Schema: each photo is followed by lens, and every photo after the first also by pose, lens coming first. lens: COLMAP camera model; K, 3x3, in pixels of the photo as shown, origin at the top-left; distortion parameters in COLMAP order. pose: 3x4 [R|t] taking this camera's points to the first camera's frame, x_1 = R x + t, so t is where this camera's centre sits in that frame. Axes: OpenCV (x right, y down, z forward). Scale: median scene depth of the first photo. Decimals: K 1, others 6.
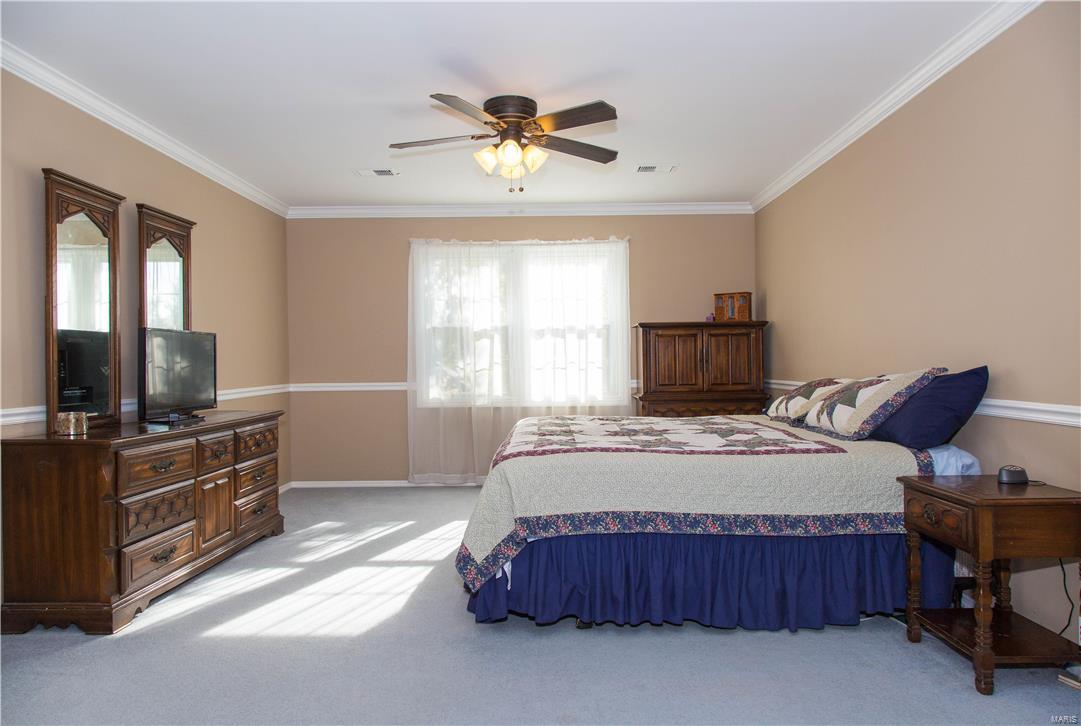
lens RADIAL K [[714.8, 0, 539.7], [0, 714.8, 358.0], [0, 0, 1]] dist [0.007221, 0.007919]
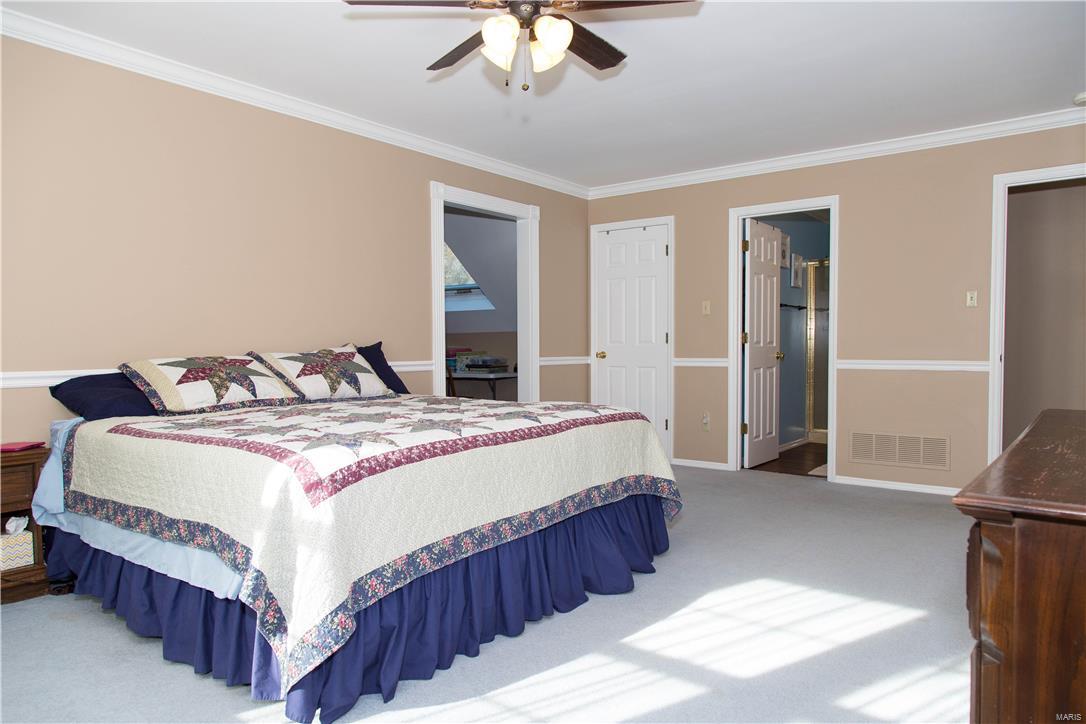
lens RADIAL K [[718.1, 0, 543.3], [0, 718.1, 371.1], [0, 0, 1]] dist [0.007221, 0.007919]
pose [[-0.799839, -0.008090, 0.600160, -0.501478], [0.009621, 0.999608, 0.026297, 0.030226], [-0.600138, 0.026807, -0.799447, 1.627129]]
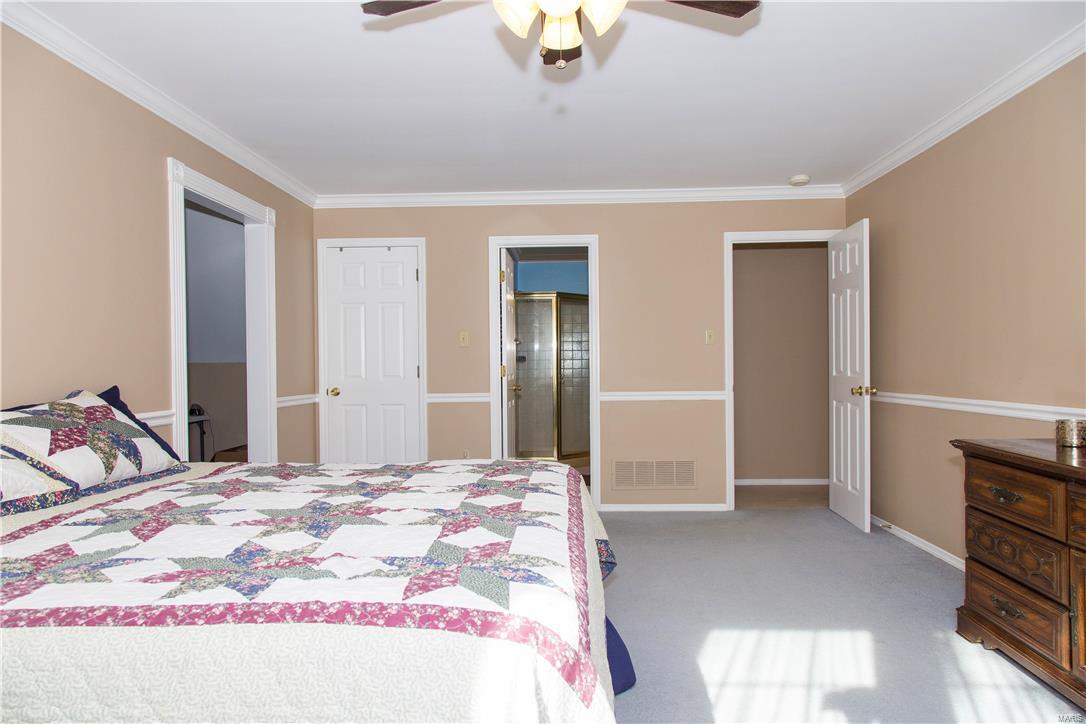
lens RADIAL K [[718.1, 0, 544.3], [0, 718.1, 359.5], [0, 0, 1]] dist [0.007221, 0.007919]
pose [[-0.999487, 0.023383, 0.021868, -0.033517], [0.023106, 0.999650, -0.012854, 0.000444], [-0.022161, -0.012342, -0.999678, 1.616300]]
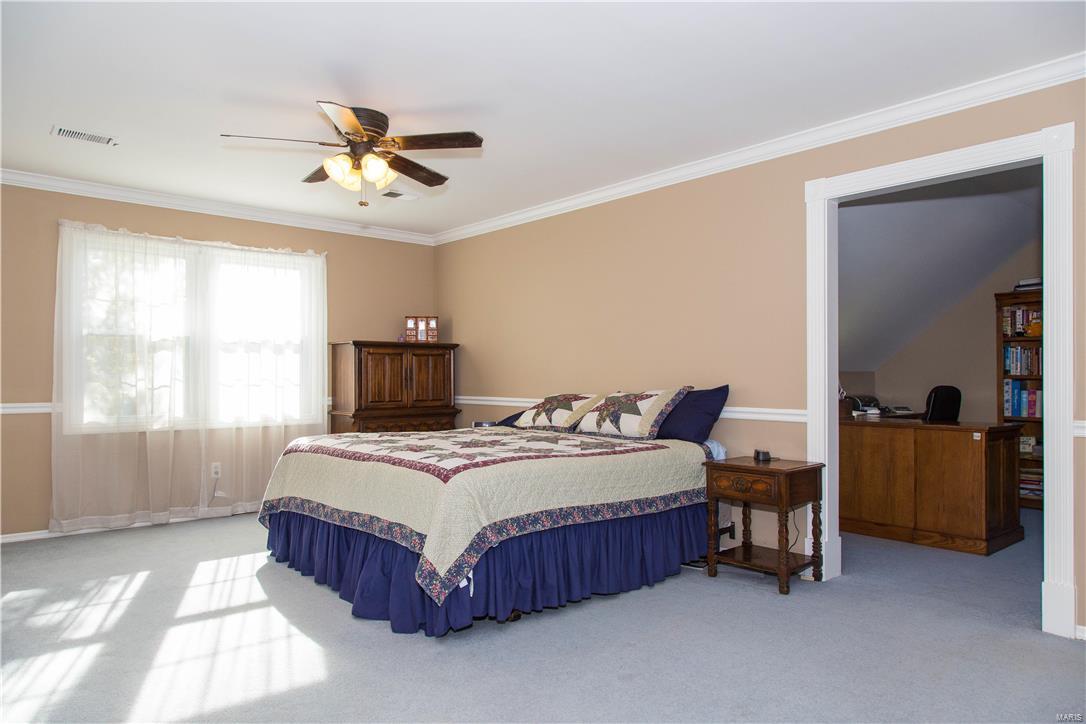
lens RADIAL K [[718.1, 0, 535.0], [0, 718.1, 363.3], [0, 0, 1]] dist [0.007221, 0.007919]
pose [[0.754993, 0.022675, 0.655340, -0.518697], [-0.011529, 0.999706, -0.021308, 0.002520], [-0.655631, 0.008532, 0.755033, 0.106802]]
